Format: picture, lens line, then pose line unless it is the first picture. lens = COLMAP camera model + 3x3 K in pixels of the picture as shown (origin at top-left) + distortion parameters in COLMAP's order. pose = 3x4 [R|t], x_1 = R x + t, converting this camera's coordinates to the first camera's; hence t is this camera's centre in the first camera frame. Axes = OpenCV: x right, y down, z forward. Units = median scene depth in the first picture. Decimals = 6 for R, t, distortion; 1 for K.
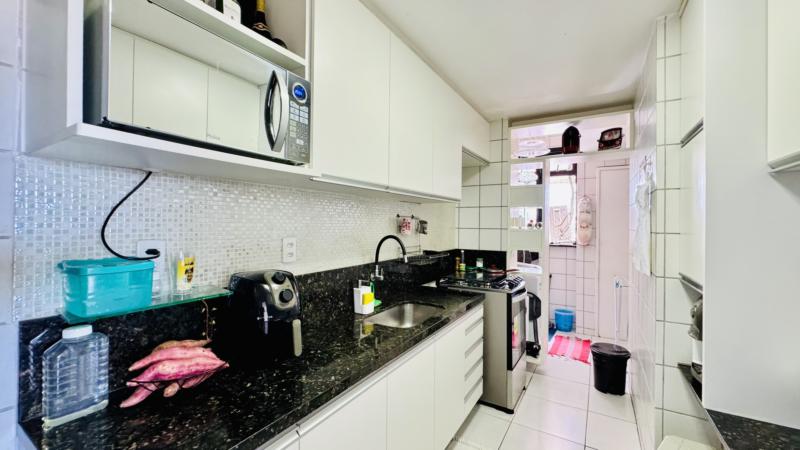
lens RADIAL K [[321.9, 0, 399.5], [0, 321.9, 223.0], [0, 0, 1]] dist [-0.002117, 0.000064]
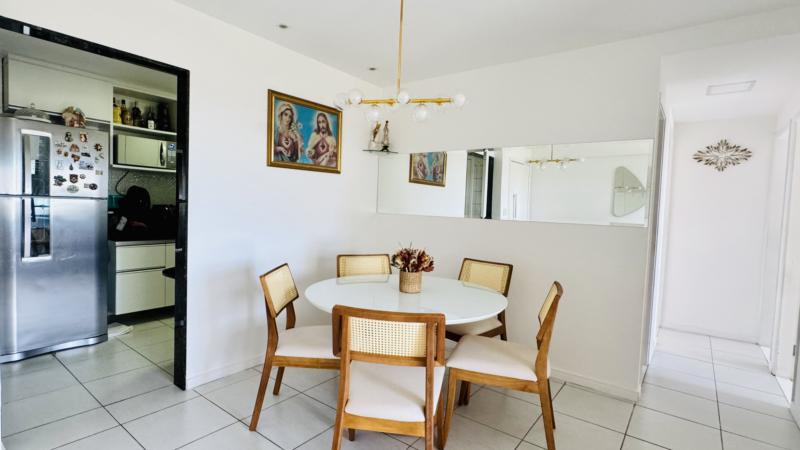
lens RADIAL K [[390.9, 0, 399.1], [0, 390.9, 228.0], [0, 0, 1]] dist [0.004388, 0.000322]
pose [[0.995220, 0.036918, -0.090408, 1.730337], [-0.032617, 0.998286, 0.048596, 0.103495], [0.092047, -0.045415, 0.994719, -2.023086]]
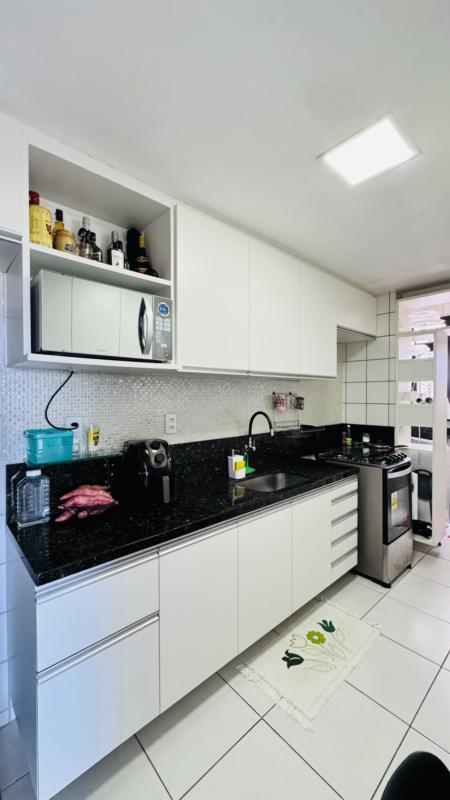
lens RADIAL K [[321.9, 0, 225.1], [0, 321.9, 397.5], [0, 0, 1]] dist [-0.002117, 0.000064]
pose [[0.960139, -0.008865, -0.279382, 0.233973], [0.011094, 0.999918, 0.006400, -0.027943], [0.279302, -0.009245, 0.960159, -0.176480]]
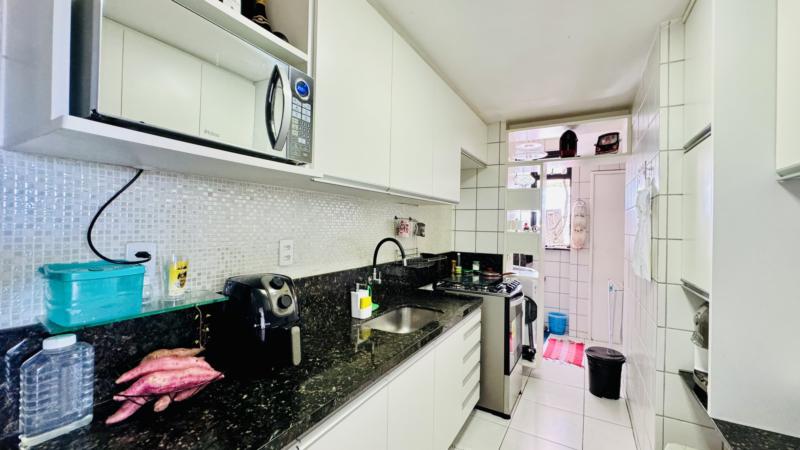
lens RADIAL K [[321.9, 0, 399.7], [0, 321.9, 223.2], [0, 0, 1]] dist [-0.002117, 0.000064]
pose [[0.999569, 0.011195, 0.027122, -0.031873], [-0.011145, 0.999936, -0.001987, -0.006527], [-0.027143, 0.001684, 0.999630, 0.029135]]
